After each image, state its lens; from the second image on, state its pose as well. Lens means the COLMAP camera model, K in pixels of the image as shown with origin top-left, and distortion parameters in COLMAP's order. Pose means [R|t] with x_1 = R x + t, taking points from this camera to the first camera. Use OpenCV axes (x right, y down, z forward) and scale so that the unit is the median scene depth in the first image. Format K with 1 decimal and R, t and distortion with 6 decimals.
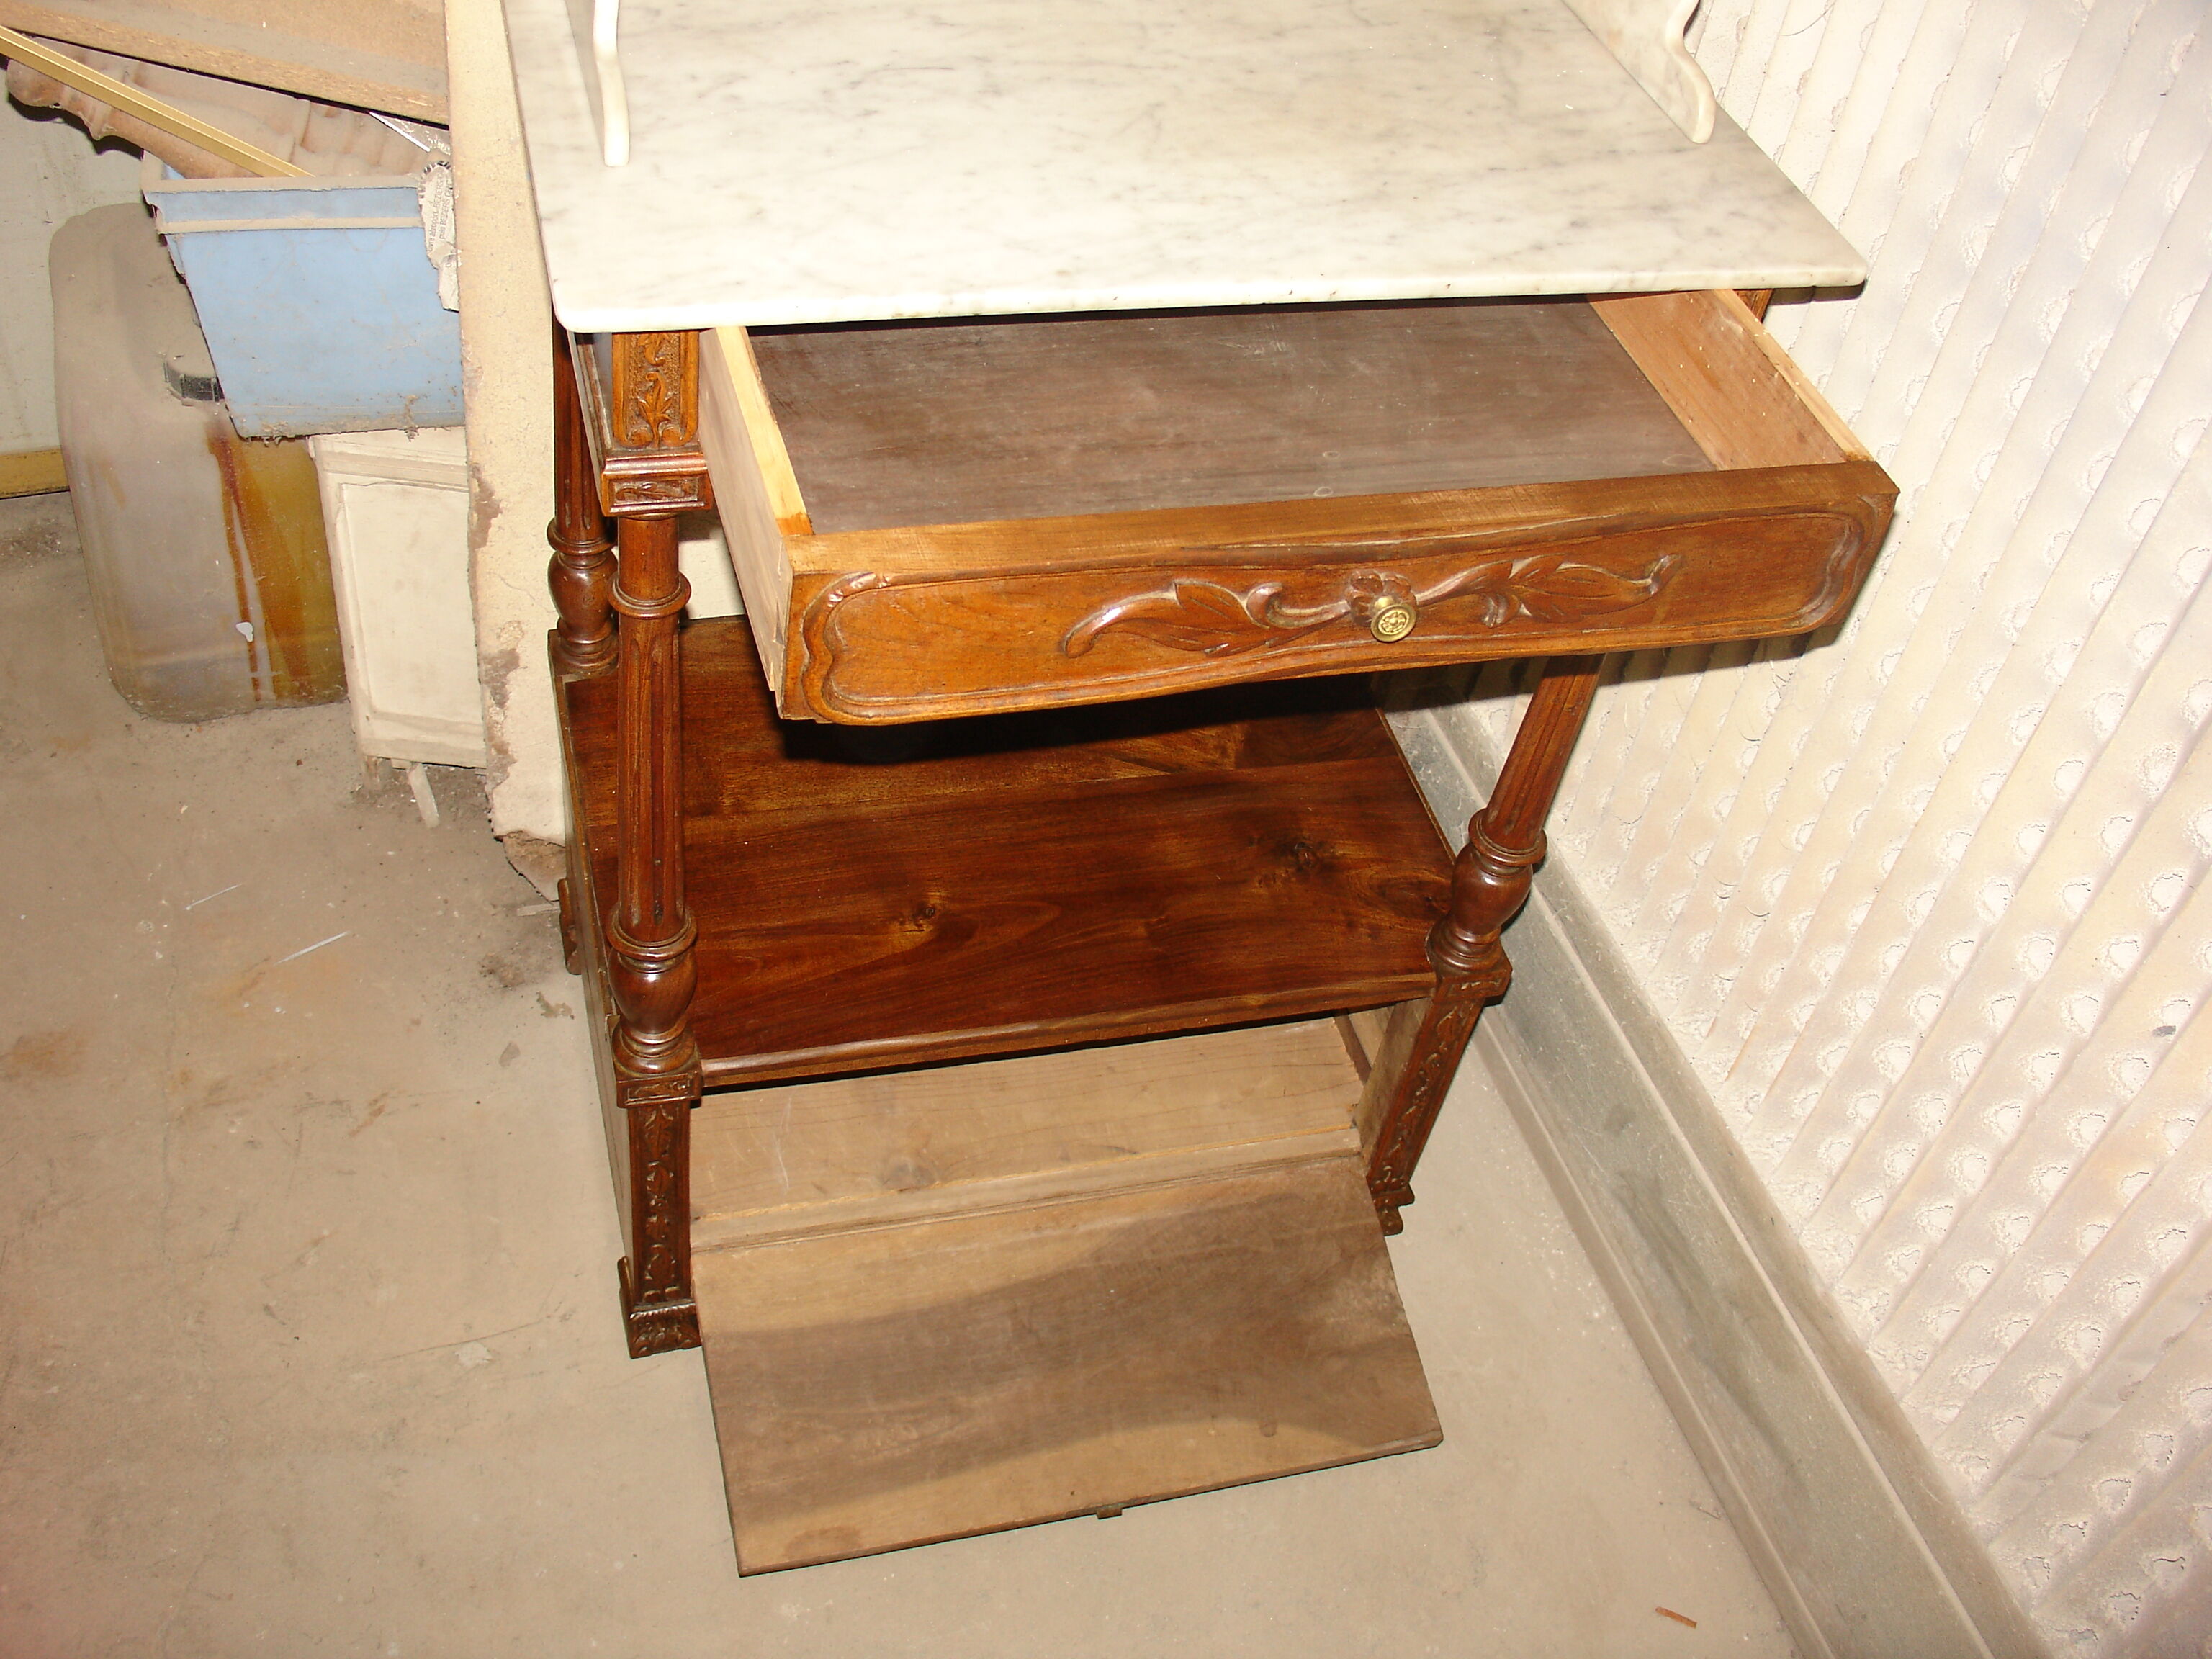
lens RADIAL K [[2209.4, 0, 1083.6], [0, 2209.4, 797.3], [0, 0, 1]] dist [-0.203780, 0.235693]
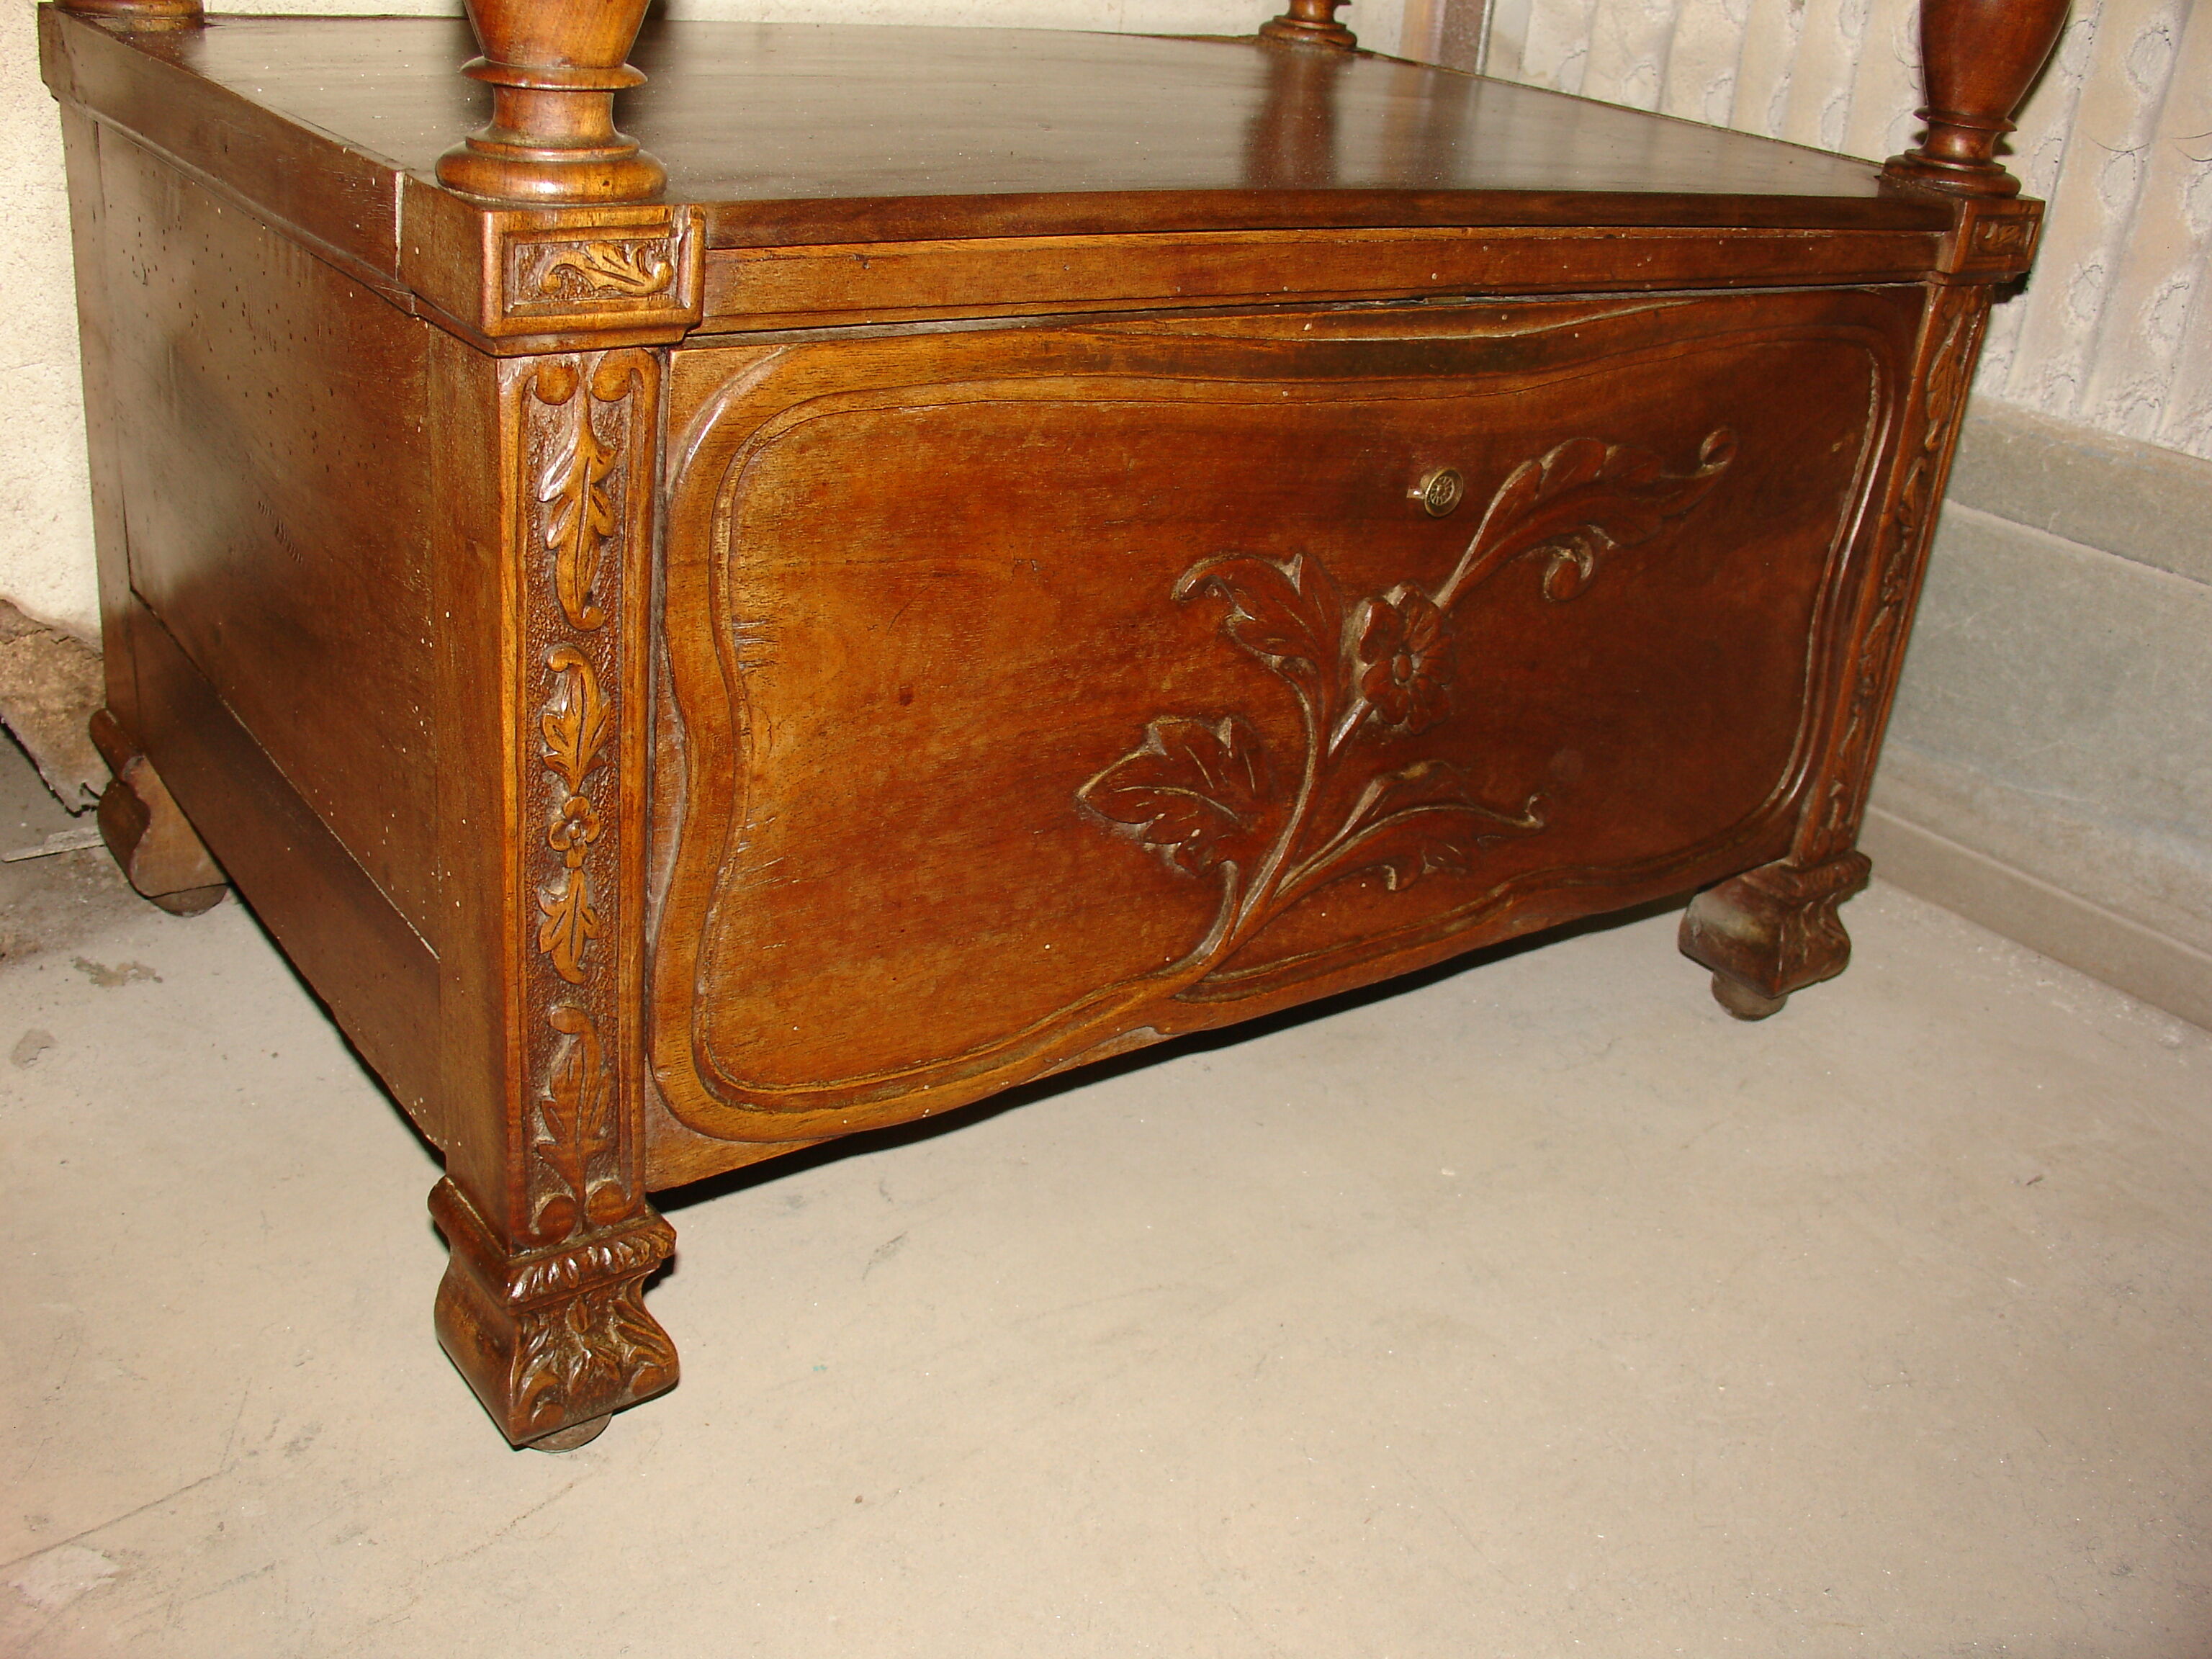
lens RADIAL K [[2209.4, 0, 1083.6], [0, 2209.4, 797.3], [0, 0, 1]] dist [-0.203780, 0.235693]
pose [[0.935021, -0.182211, 0.304195, -0.285395], [0.268742, 0.923806, -0.272691, 0.387744], [-0.231330, 0.336722, 0.912746, 0.812658]]
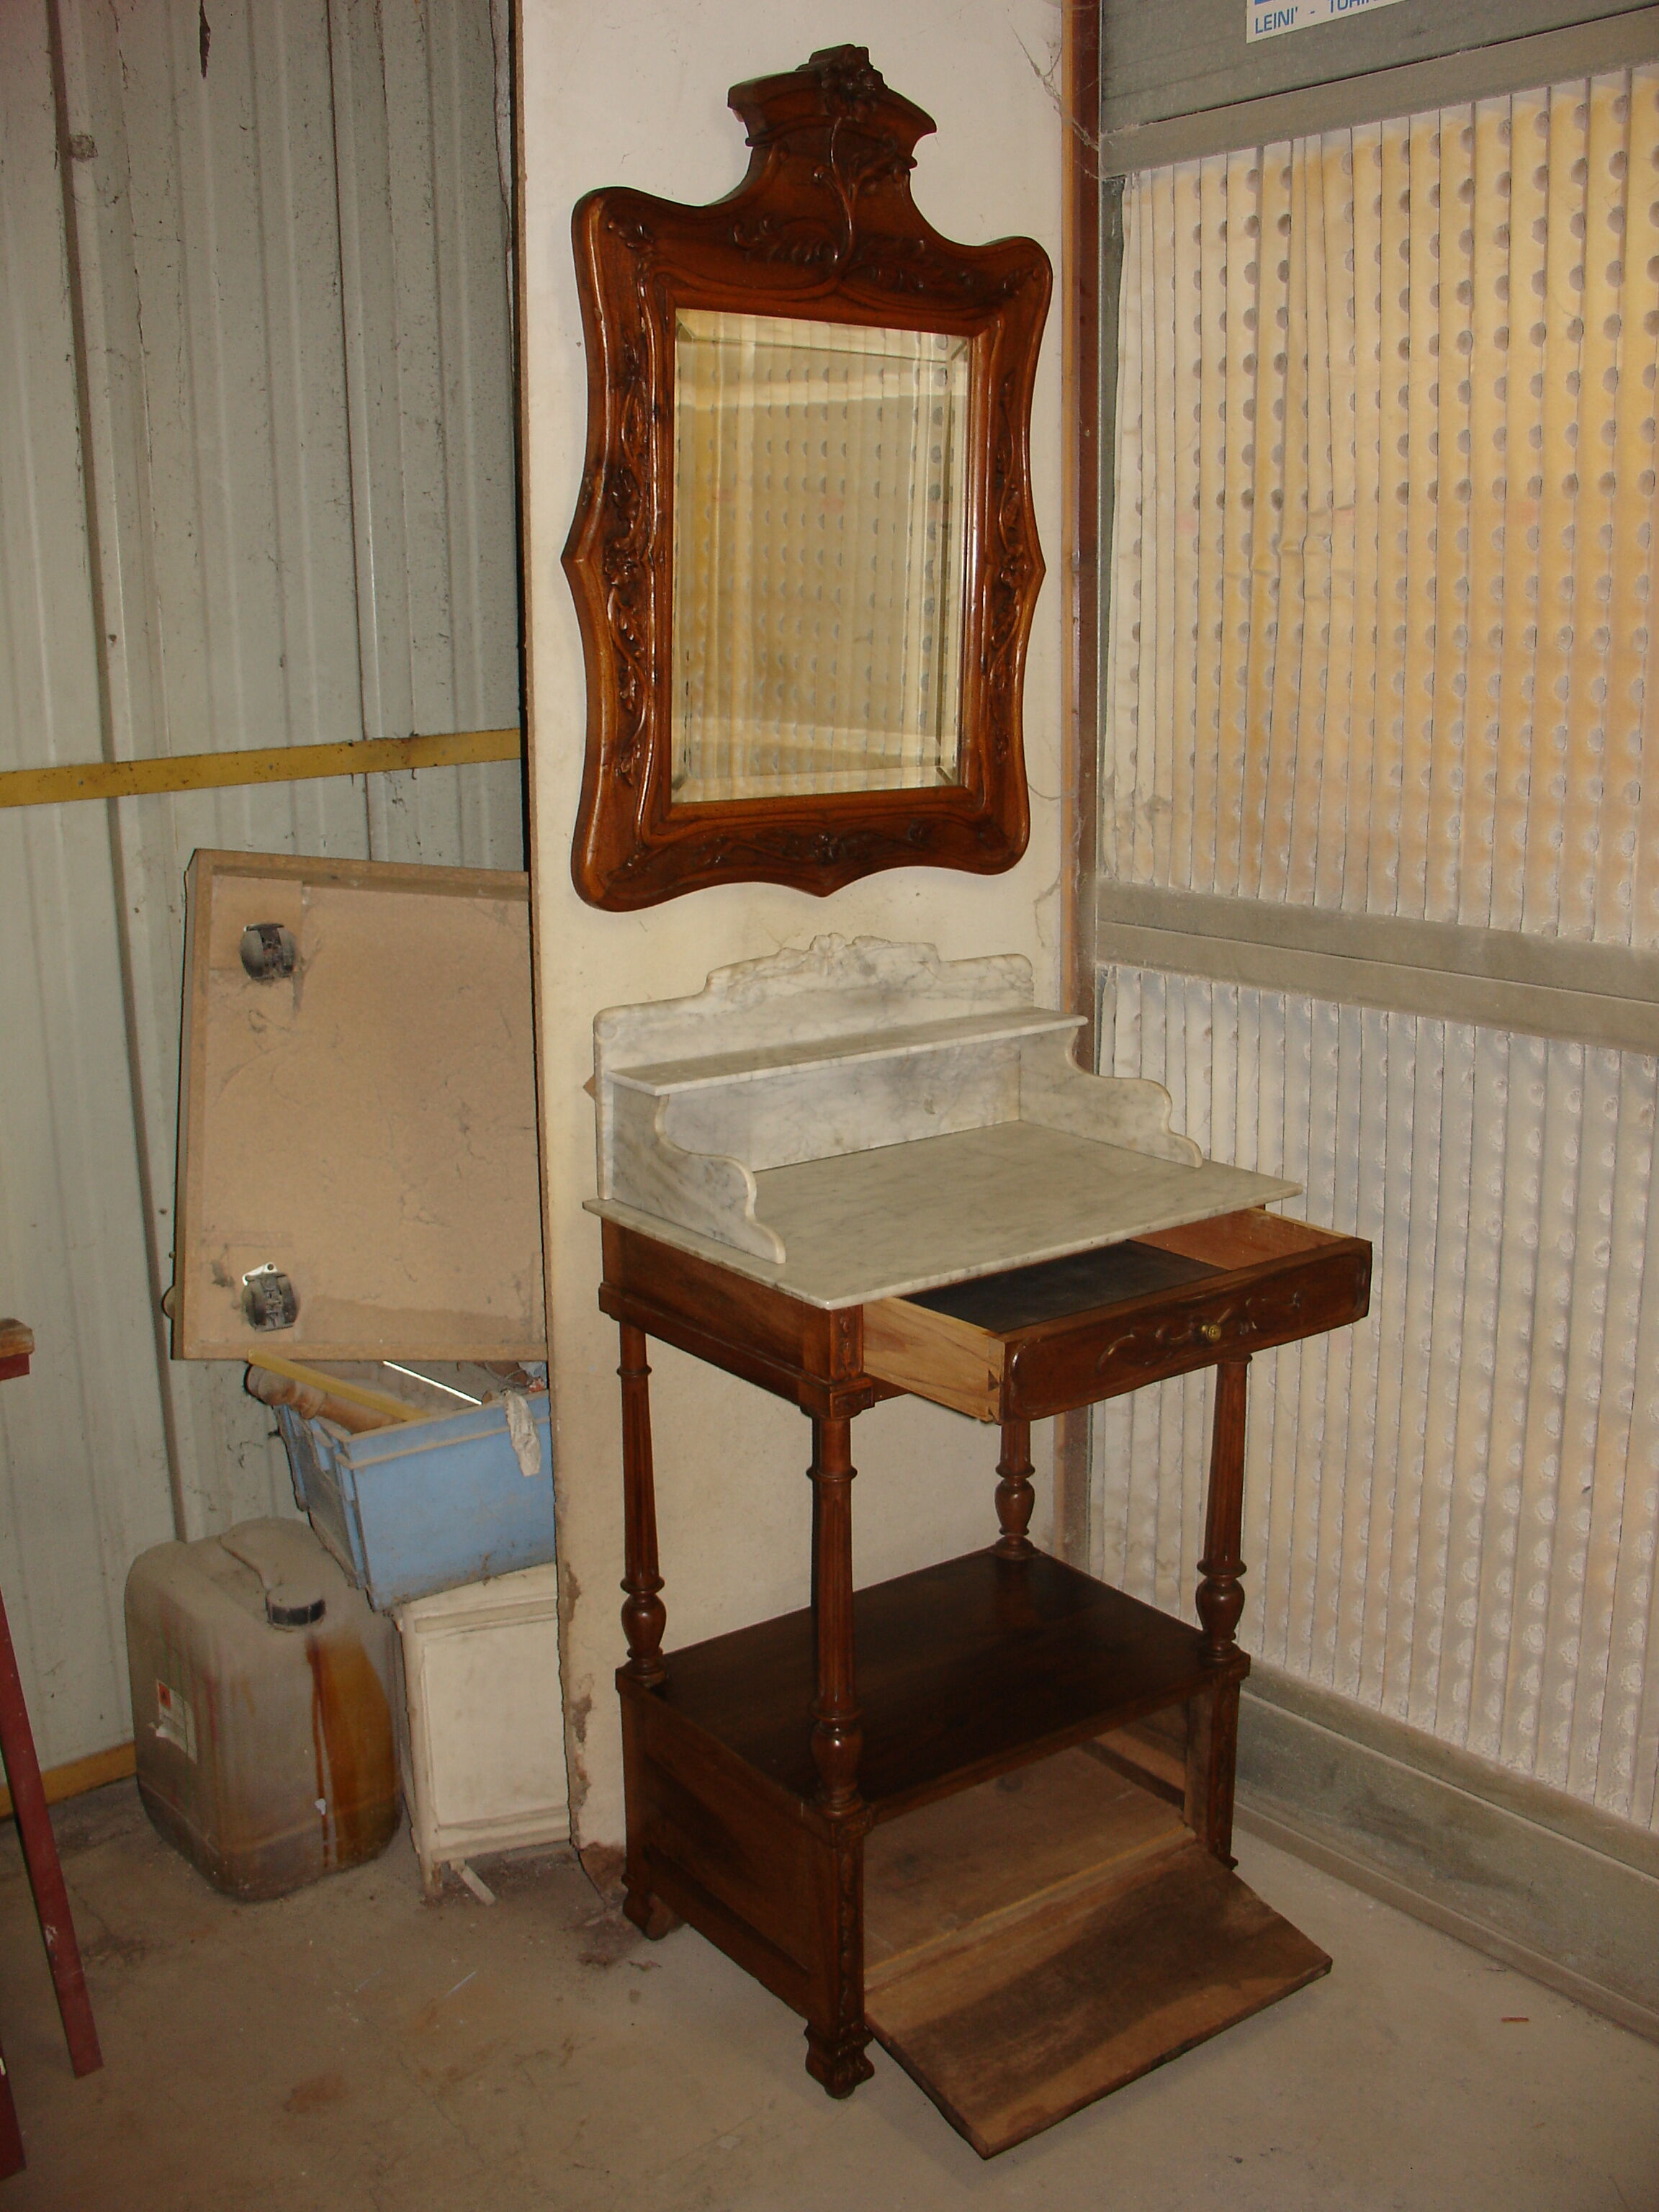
lens RADIAL K [[2209.4, 0, 859.0], [0, 2209.4, 1088.4], [0, 0, 1]] dist [-0.203780, 0.235693]
pose [[0.920601, -0.211921, 0.328000, -0.713988], [0.350804, 0.817800, -0.456223, 0.498941], [-0.171555, 0.535063, 0.827210, -0.761380]]
